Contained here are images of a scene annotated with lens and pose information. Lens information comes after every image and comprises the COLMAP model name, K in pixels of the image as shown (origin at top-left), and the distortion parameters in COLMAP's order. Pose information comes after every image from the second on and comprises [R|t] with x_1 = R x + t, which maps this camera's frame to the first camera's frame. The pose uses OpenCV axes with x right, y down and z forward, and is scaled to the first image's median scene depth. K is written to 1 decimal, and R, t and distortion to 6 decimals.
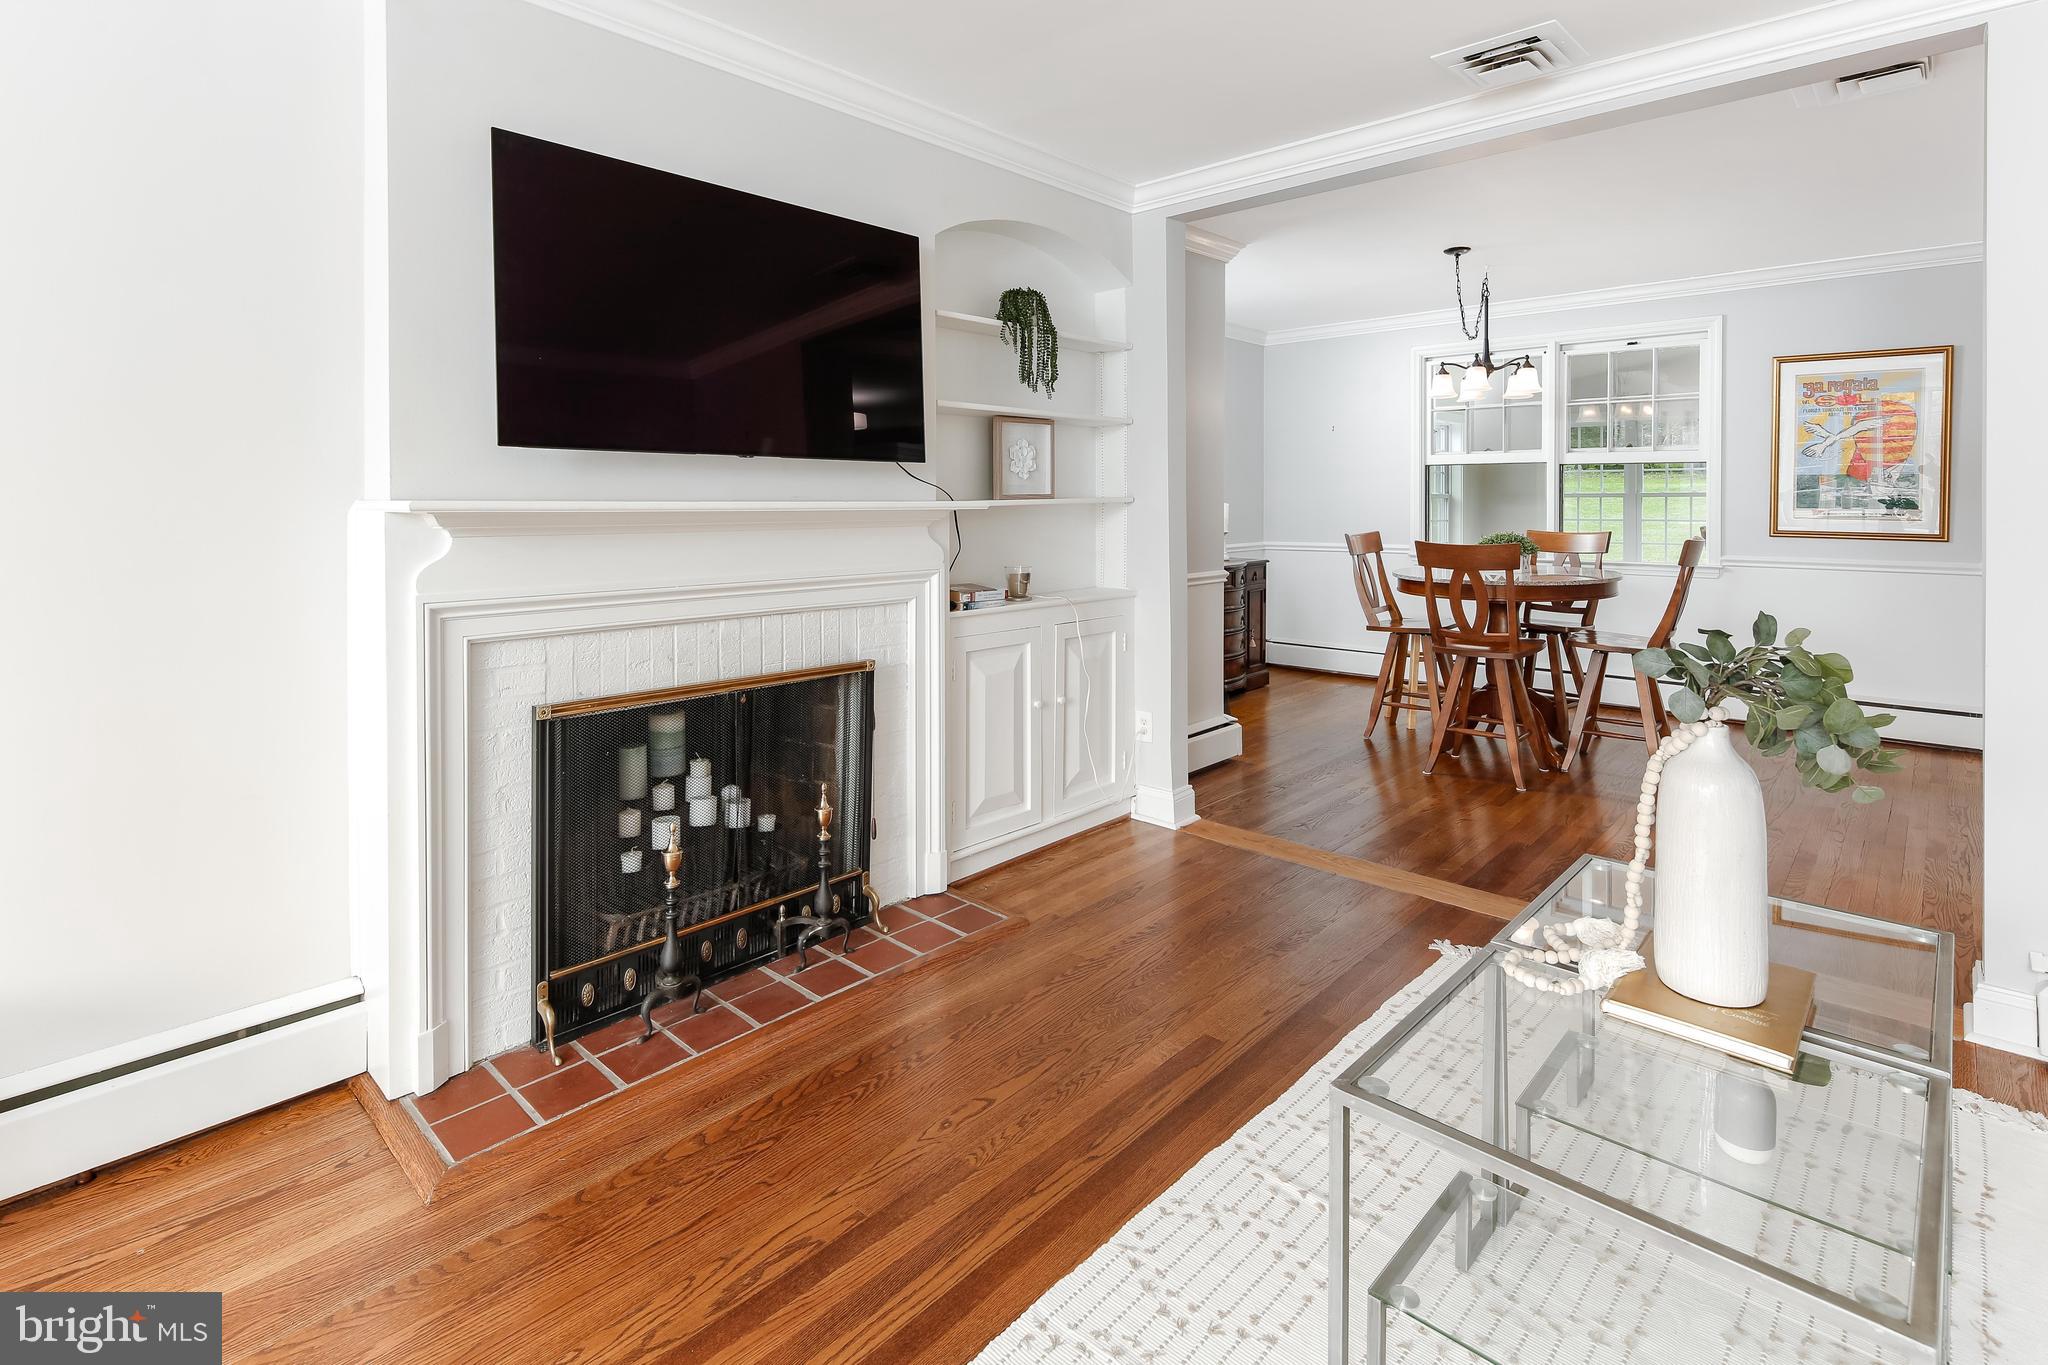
lens RADIAL K [[992.6, 0, 1030.7], [0, 992.6, 506.1], [0, 0, 1]] dist [0.002498, -0.000734]
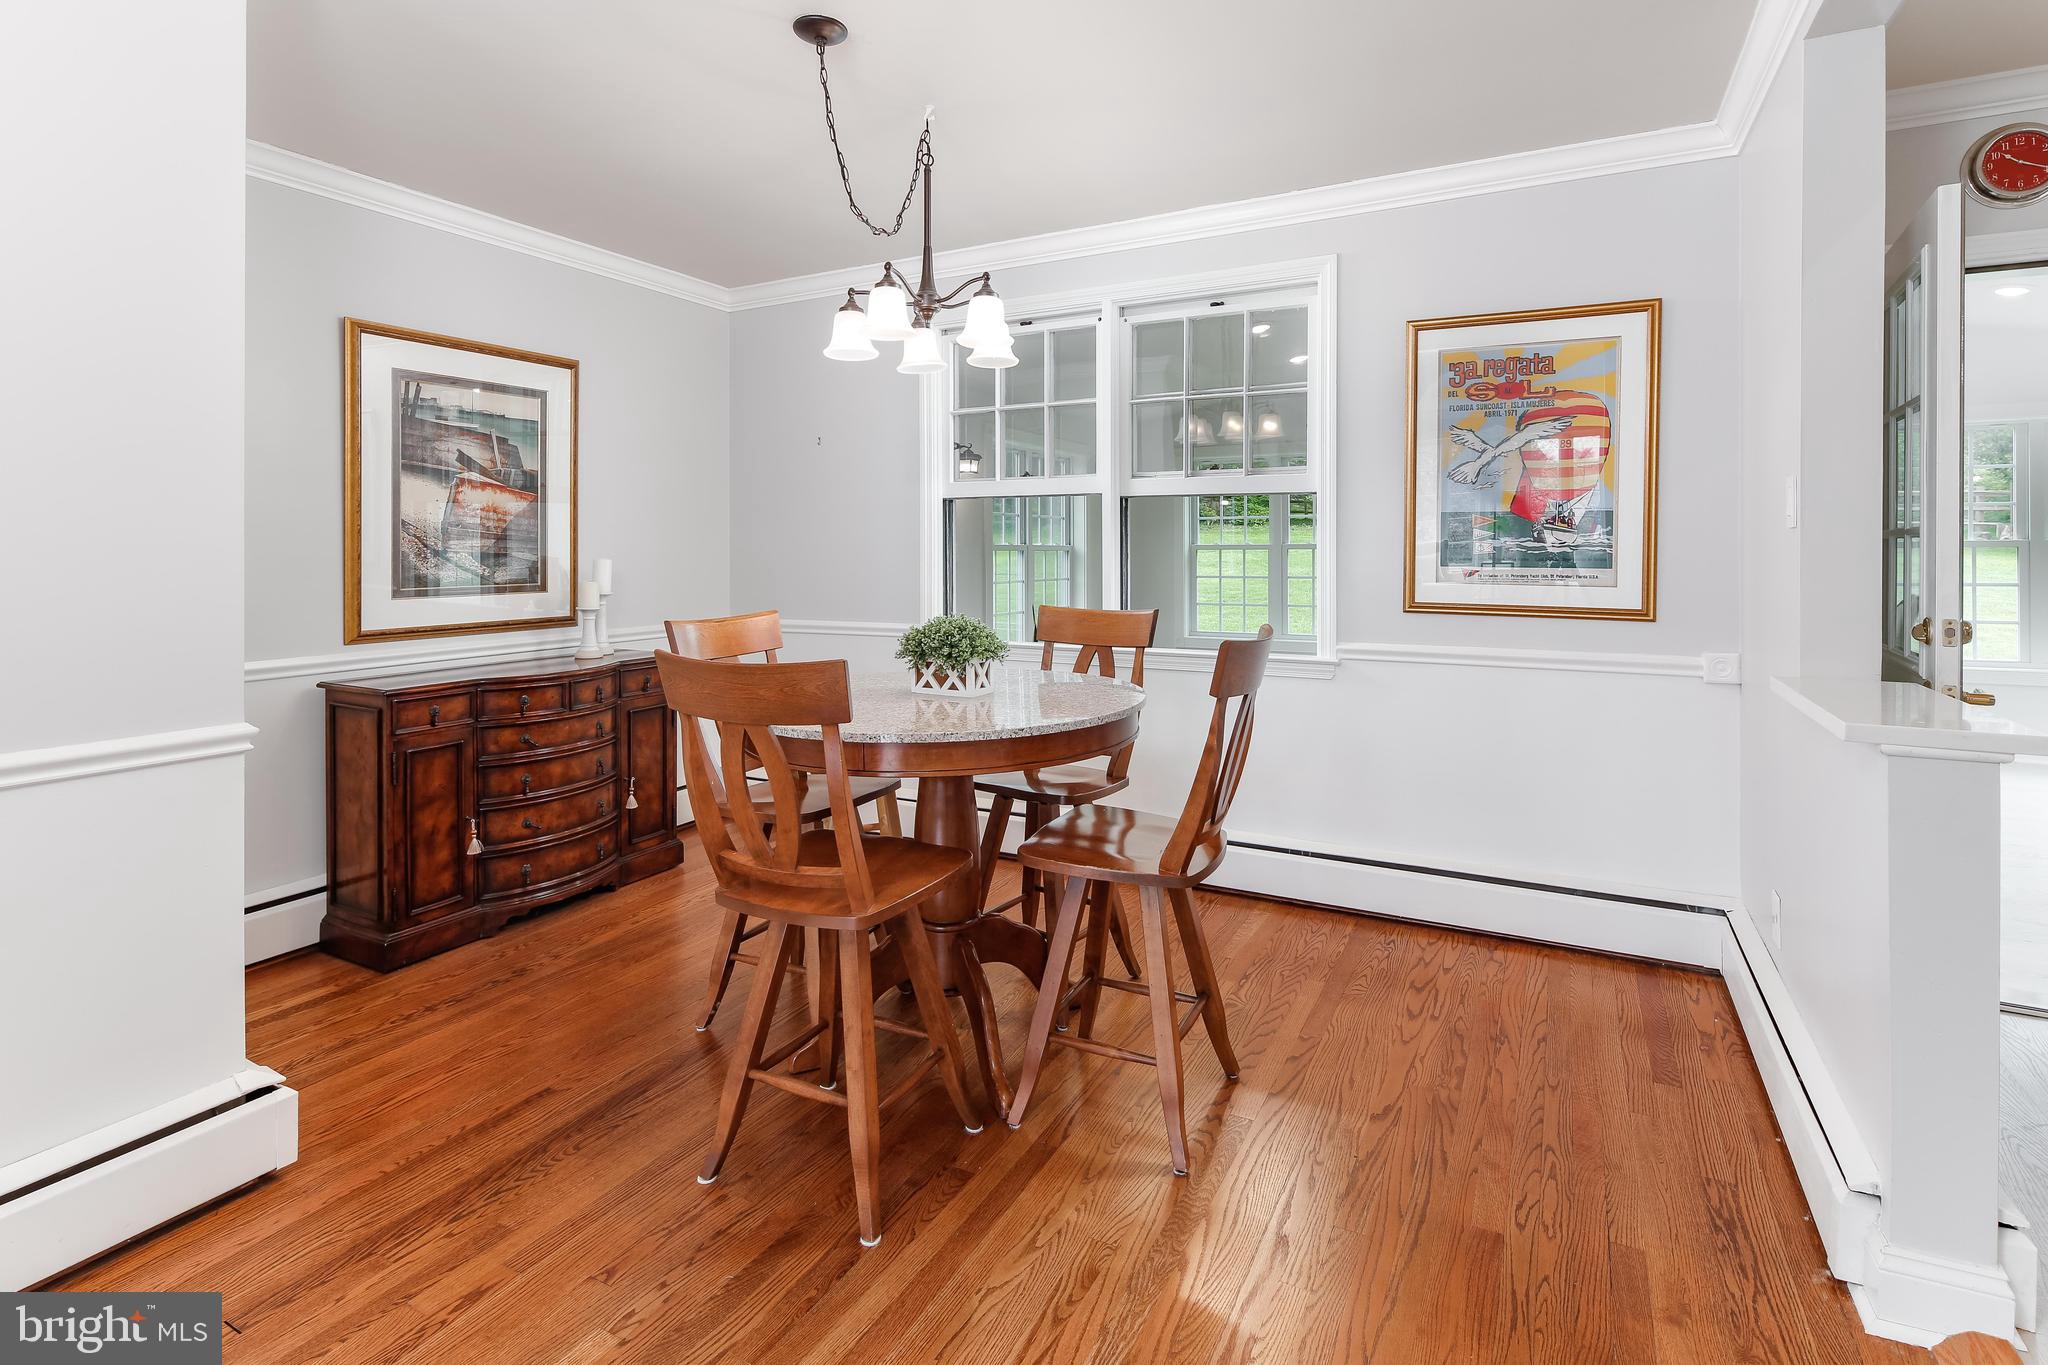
lens RADIAL K [[991.8, 0, 1032.2], [0, 991.8, 563.5], [0, 0, 1]] dist [0.001558, -0.000306]
pose [[0.968022, -0.004107, 0.250832, 0.501614], [0.003591, 0.999990, 0.002514, -0.003243], [-0.250840, -0.001533, 0.968027, 0.632767]]
